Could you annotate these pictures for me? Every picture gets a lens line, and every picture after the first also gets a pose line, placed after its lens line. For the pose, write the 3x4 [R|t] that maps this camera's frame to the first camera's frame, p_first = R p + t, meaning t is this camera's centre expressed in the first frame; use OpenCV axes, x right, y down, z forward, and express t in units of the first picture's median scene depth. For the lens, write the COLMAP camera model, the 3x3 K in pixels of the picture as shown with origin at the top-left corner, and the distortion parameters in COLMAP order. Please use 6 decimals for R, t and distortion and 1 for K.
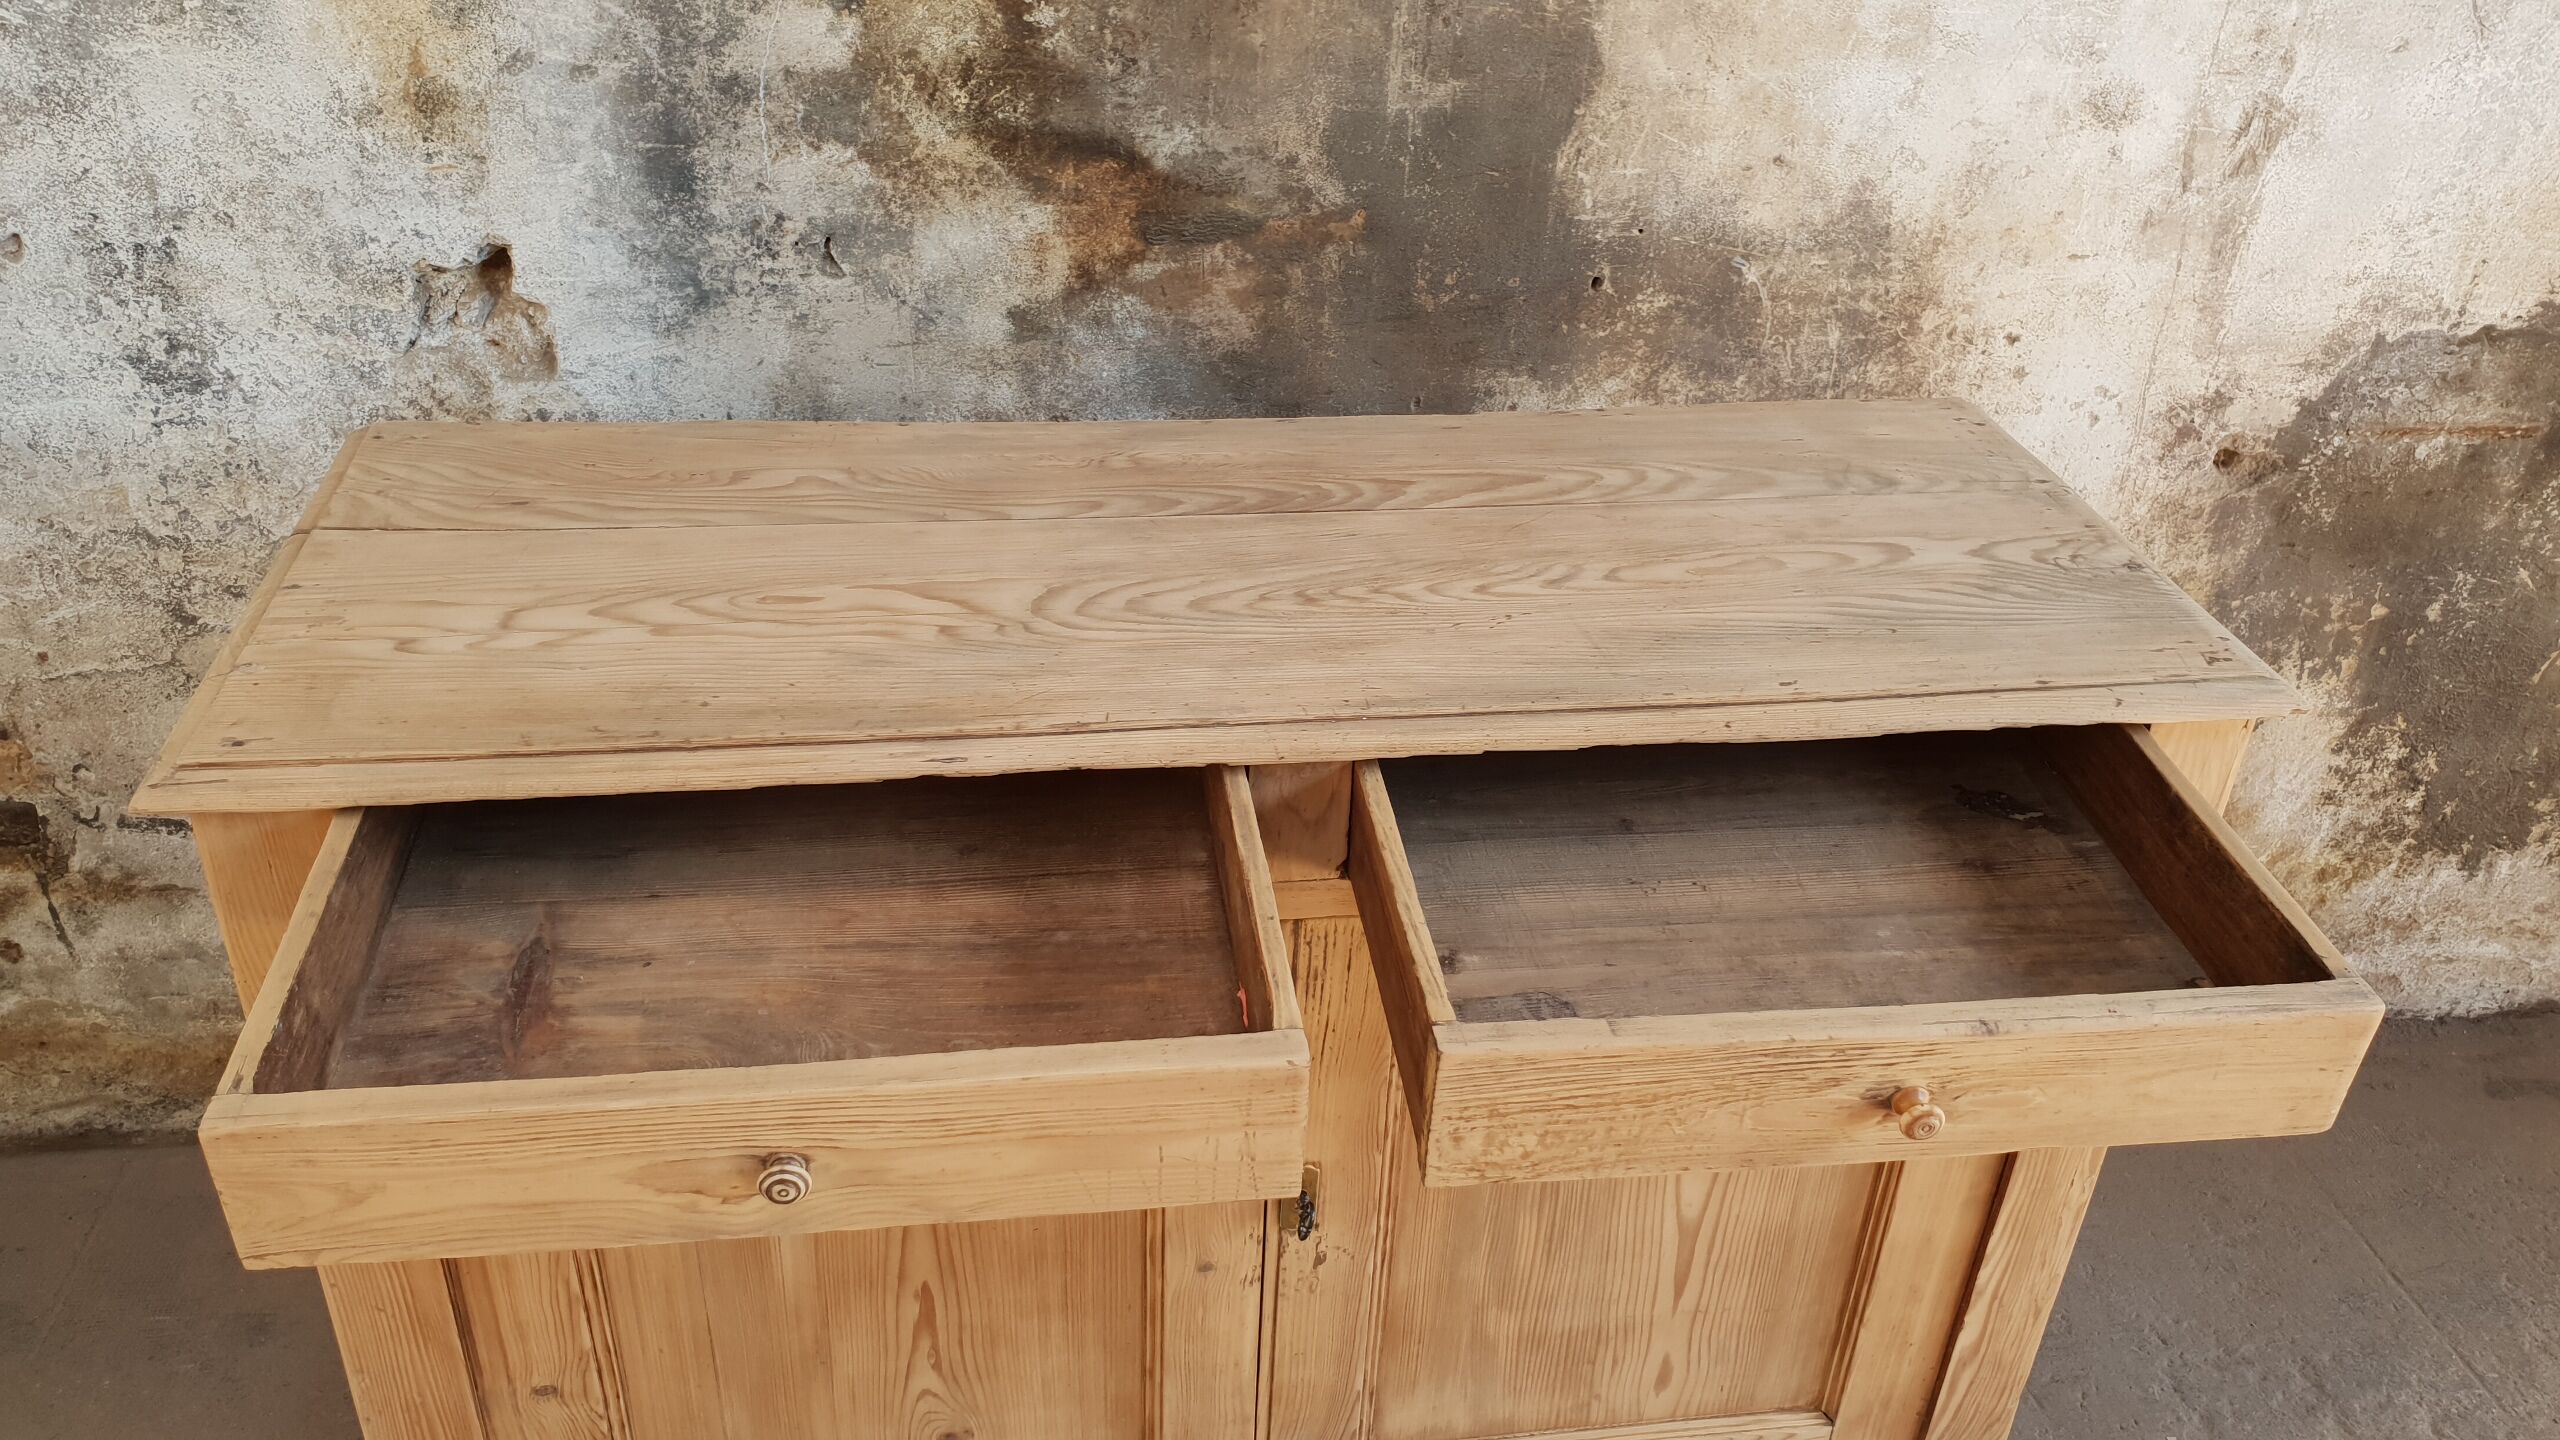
lens RADIAL K [[1982.3, 0, 1258.5], [0, 1982.3, 673.5], [0, 0, 1]] dist [-0.022750, 0.040191]
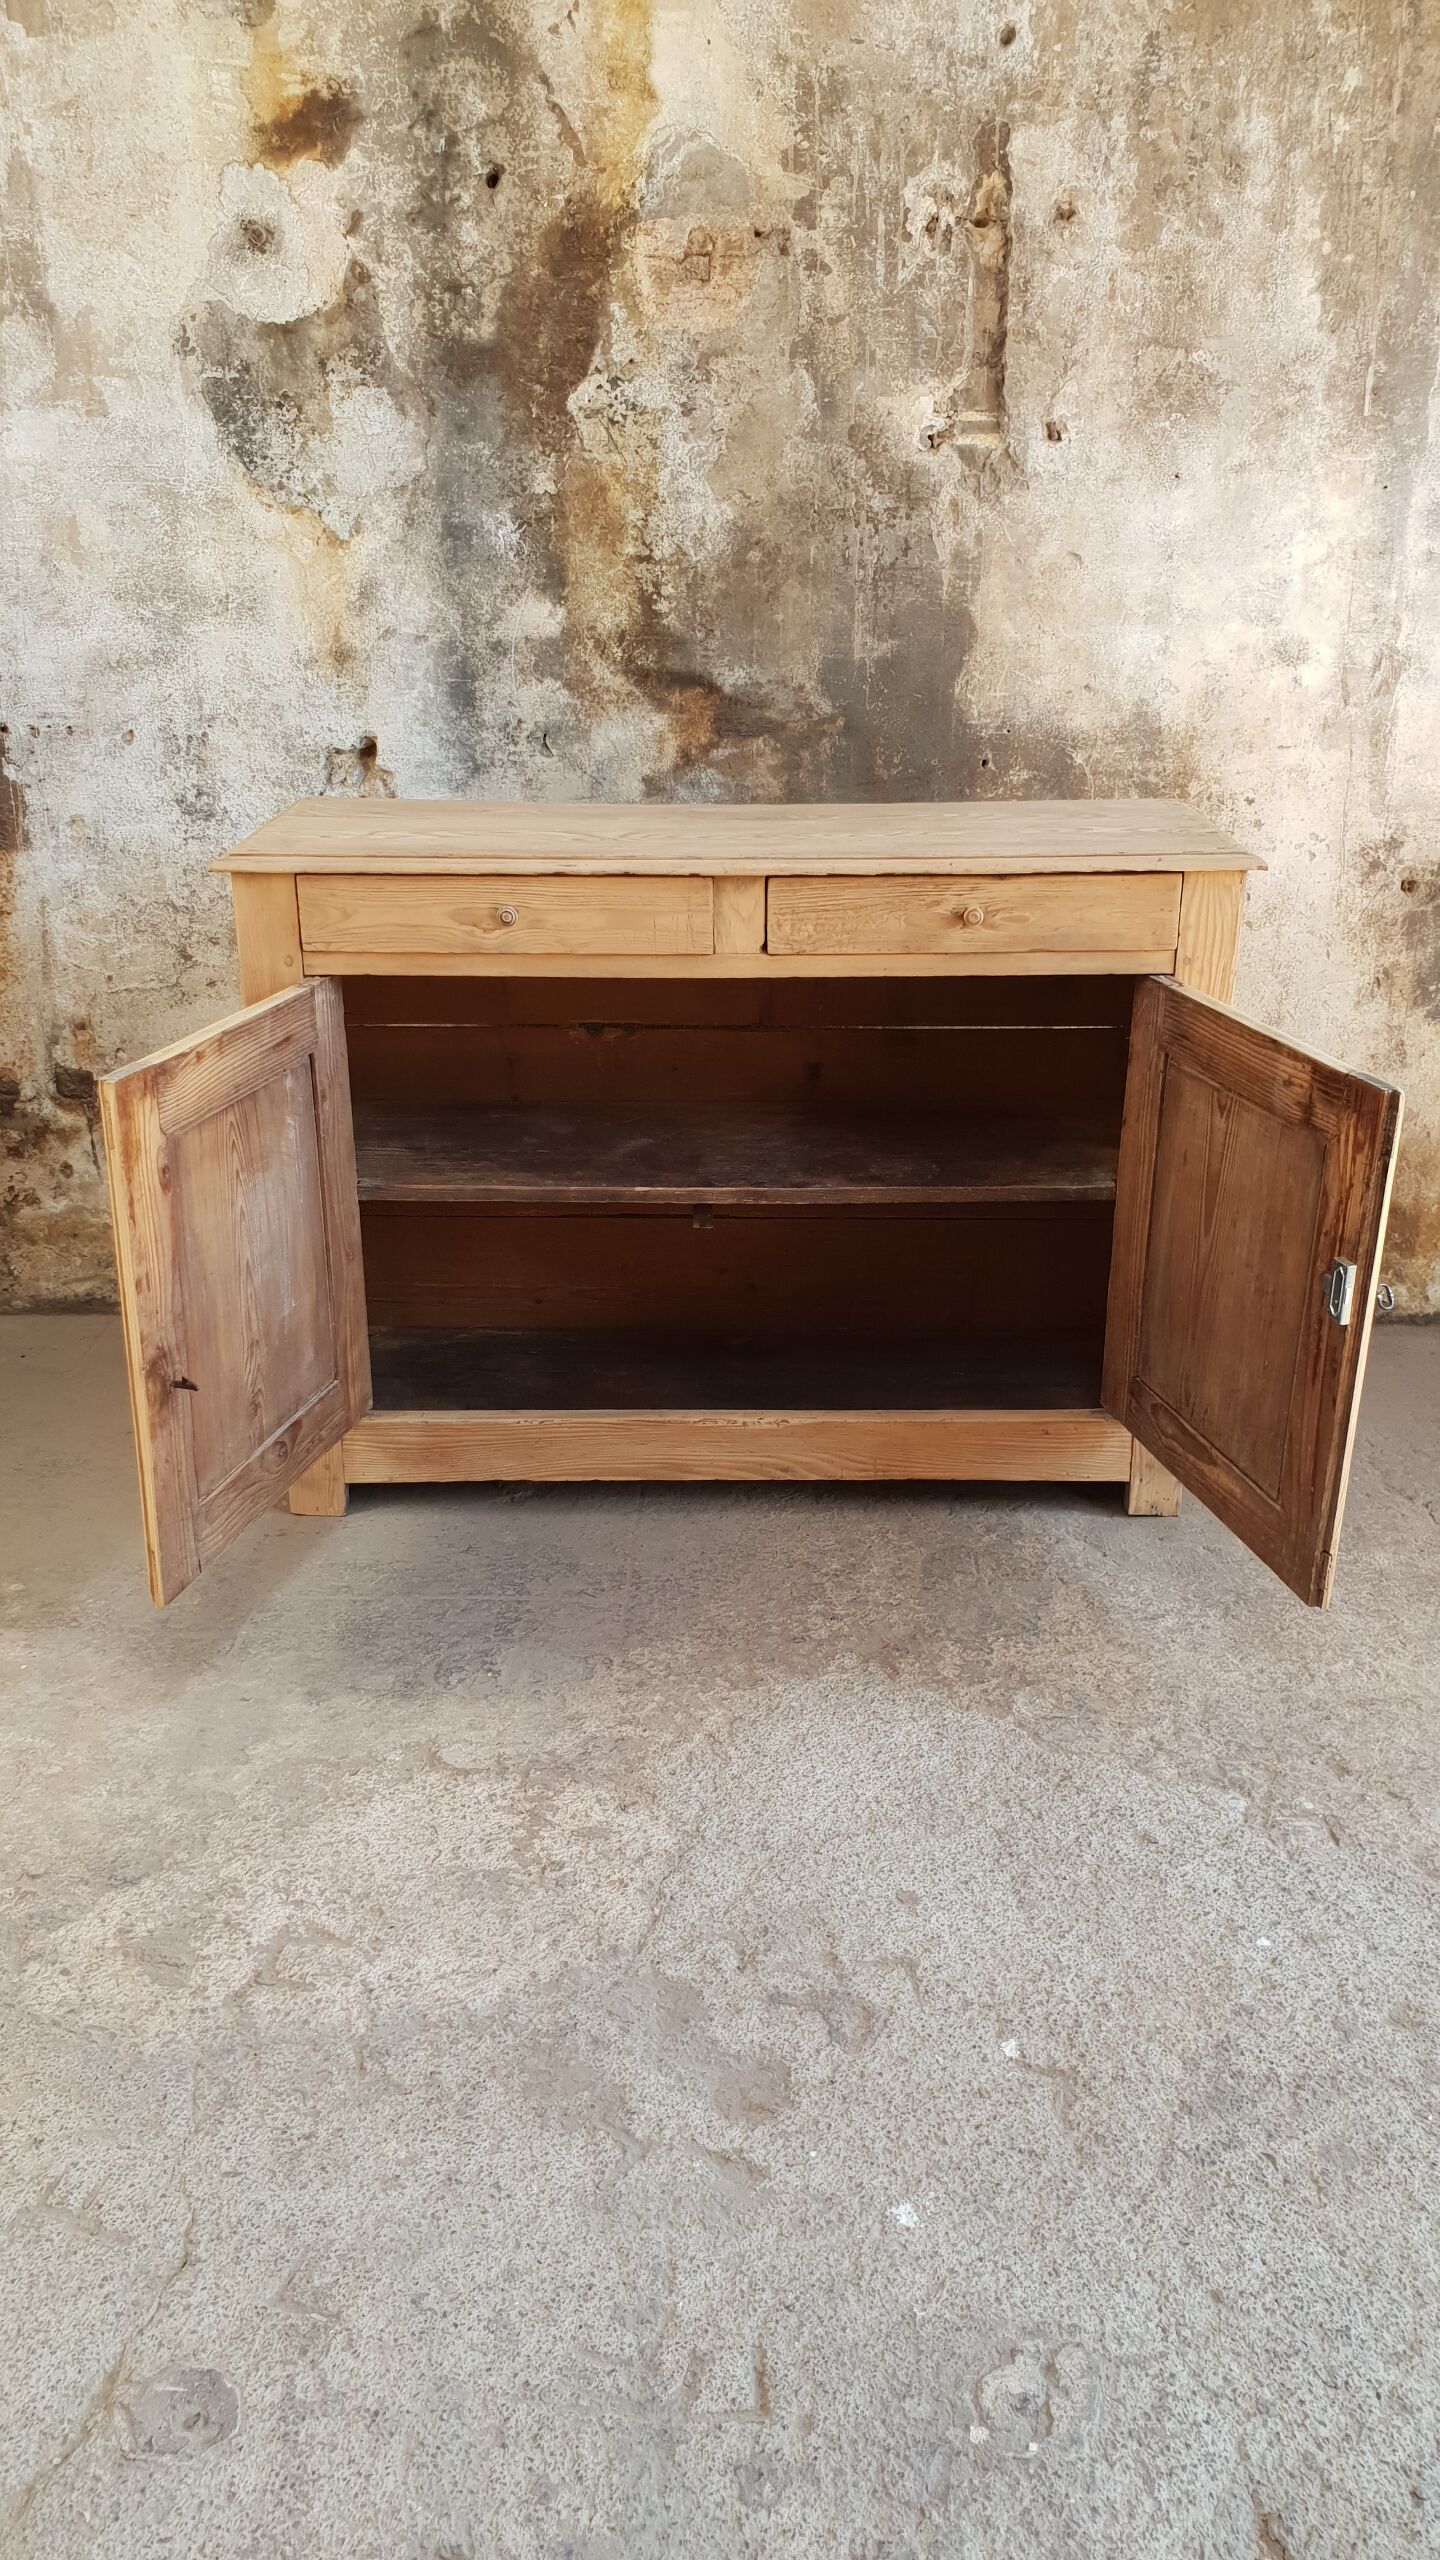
lens RADIAL K [[1982.3, 0, 718.4], [0, 1982.3, 1281.1], [0, 0, 1]] dist [-0.022750, 0.040191]
pose [[0.987735, 0.018845, -0.155000, 0.232402], [-0.041380, 0.988789, -0.143474, 0.534364], [0.150558, 0.148128, 0.977441, -0.681767]]
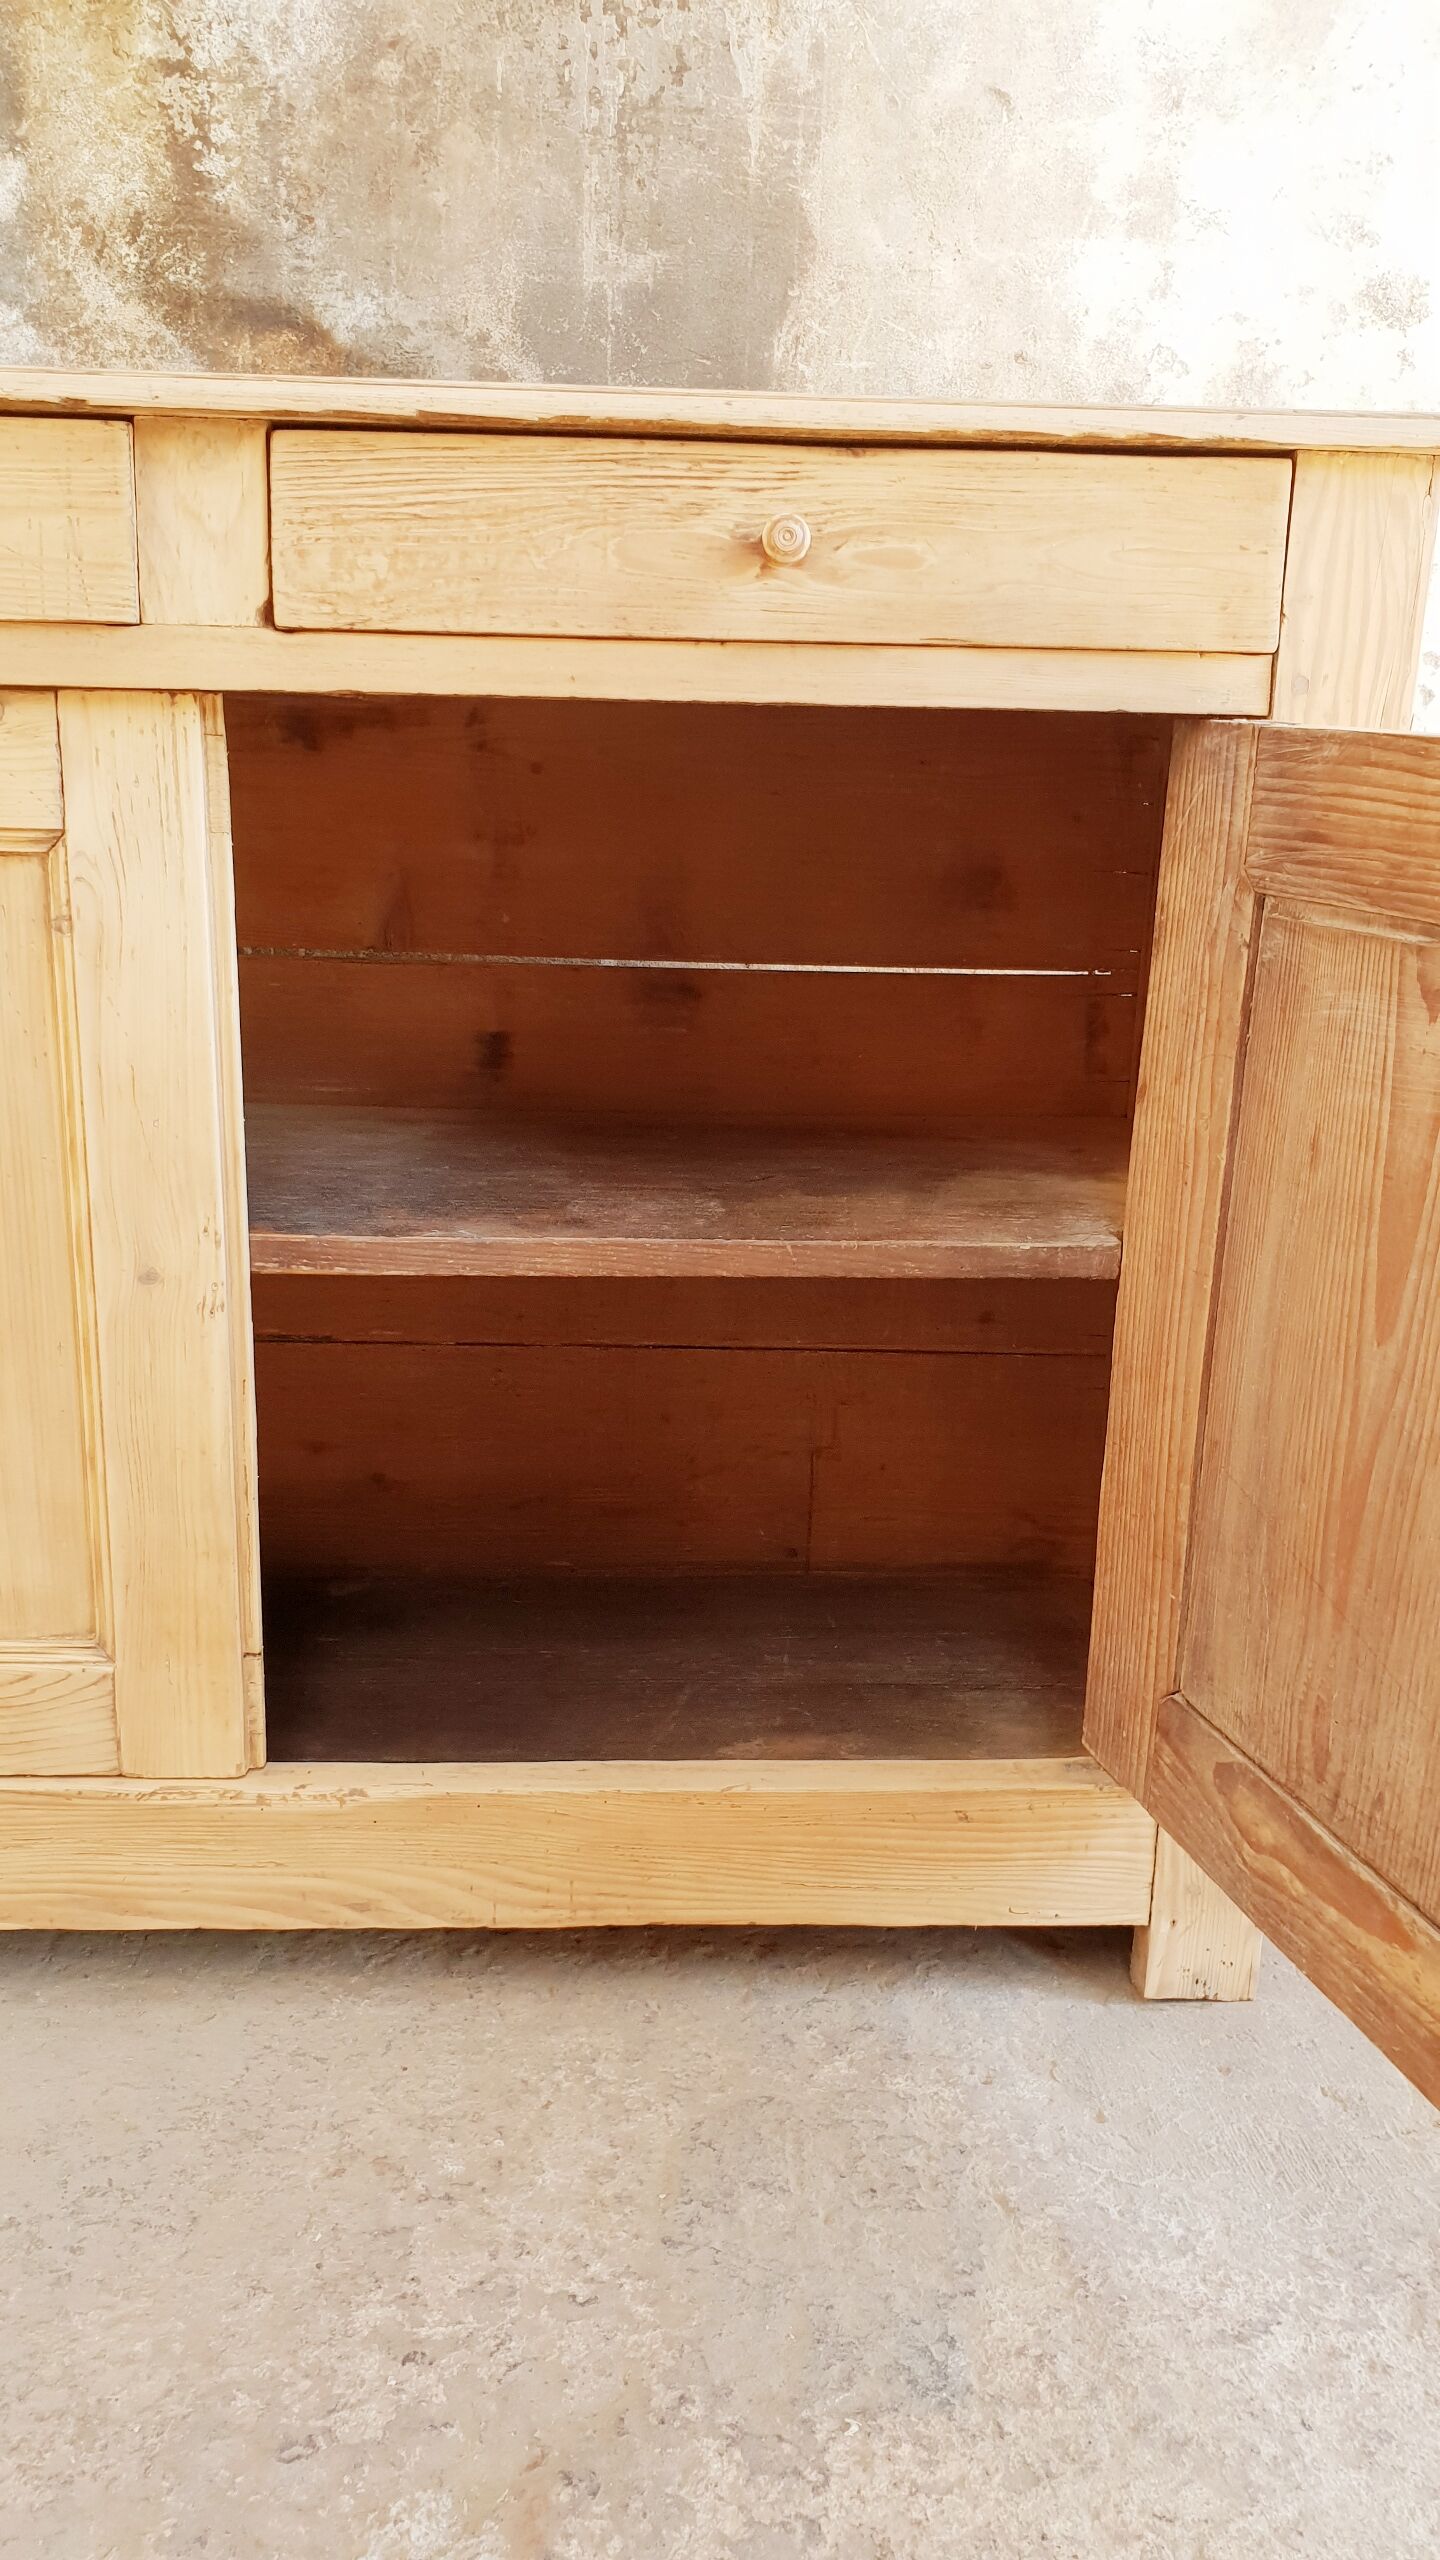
lens RADIAL K [[1982.3, 0, 706.1], [0, 1982.3, 1269.7], [0, 0, 1]] dist [-0.022750, 0.040191]
pose [[0.994915, 0.015758, -0.099478, 0.225341], [-0.041315, 0.964616, -0.260401, 0.411822], [0.091855, 0.263186, 0.960362, 0.227414]]
